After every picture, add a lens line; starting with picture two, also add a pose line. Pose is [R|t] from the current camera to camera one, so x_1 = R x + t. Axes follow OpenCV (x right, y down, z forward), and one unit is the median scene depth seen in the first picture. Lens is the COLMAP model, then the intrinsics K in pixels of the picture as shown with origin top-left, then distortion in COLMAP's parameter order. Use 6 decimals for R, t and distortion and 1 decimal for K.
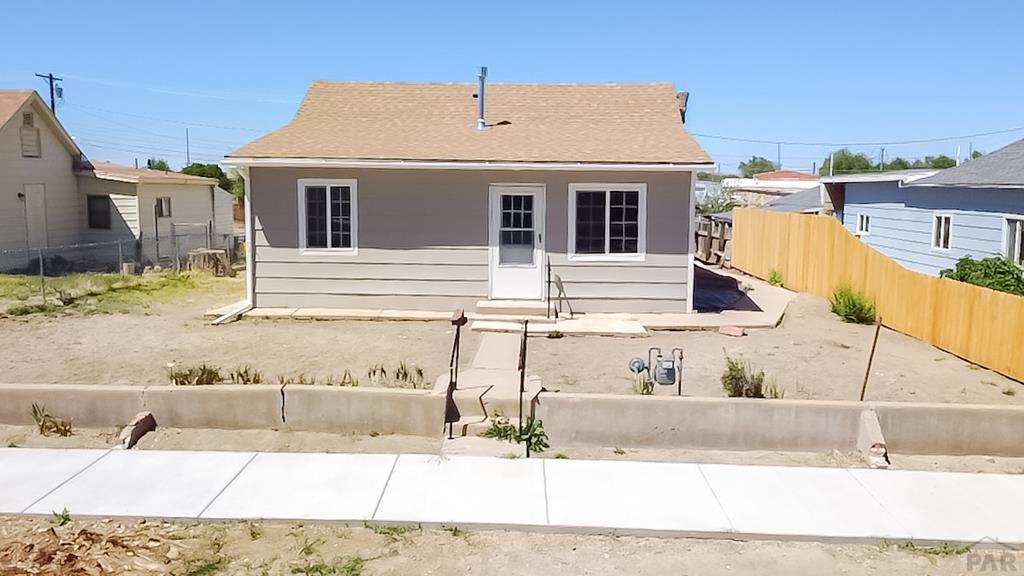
lens RADIAL K [[858.7, 0, 512.0], [0, 858.7, 288.0], [0, 0, 1]] dist [0.002970, 0.001428]
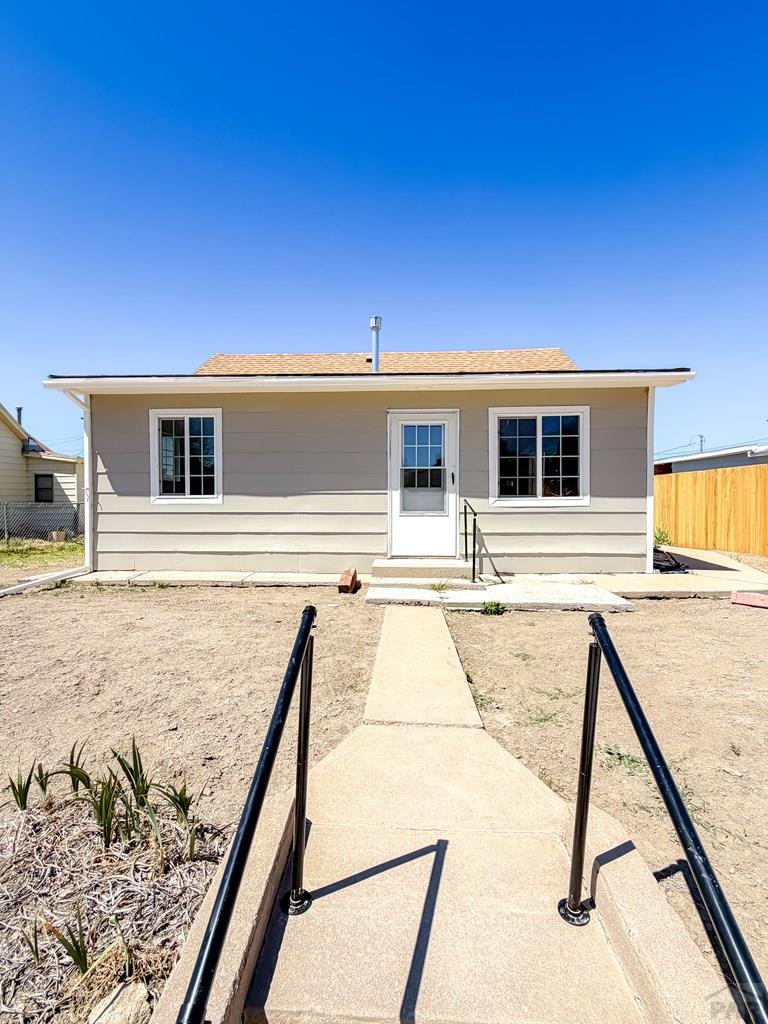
lens RADIAL K [[456.6, 0, 372.0], [0, 456.6, 508.2], [0, 0, 1]] dist [-0.000927, -0.000113]
pose [[0.999261, -0.013494, -0.035997, -0.026237], [0.009442, 0.993837, -0.110445, 0.014264], [0.037266, 0.110023, 0.993230, 0.586700]]
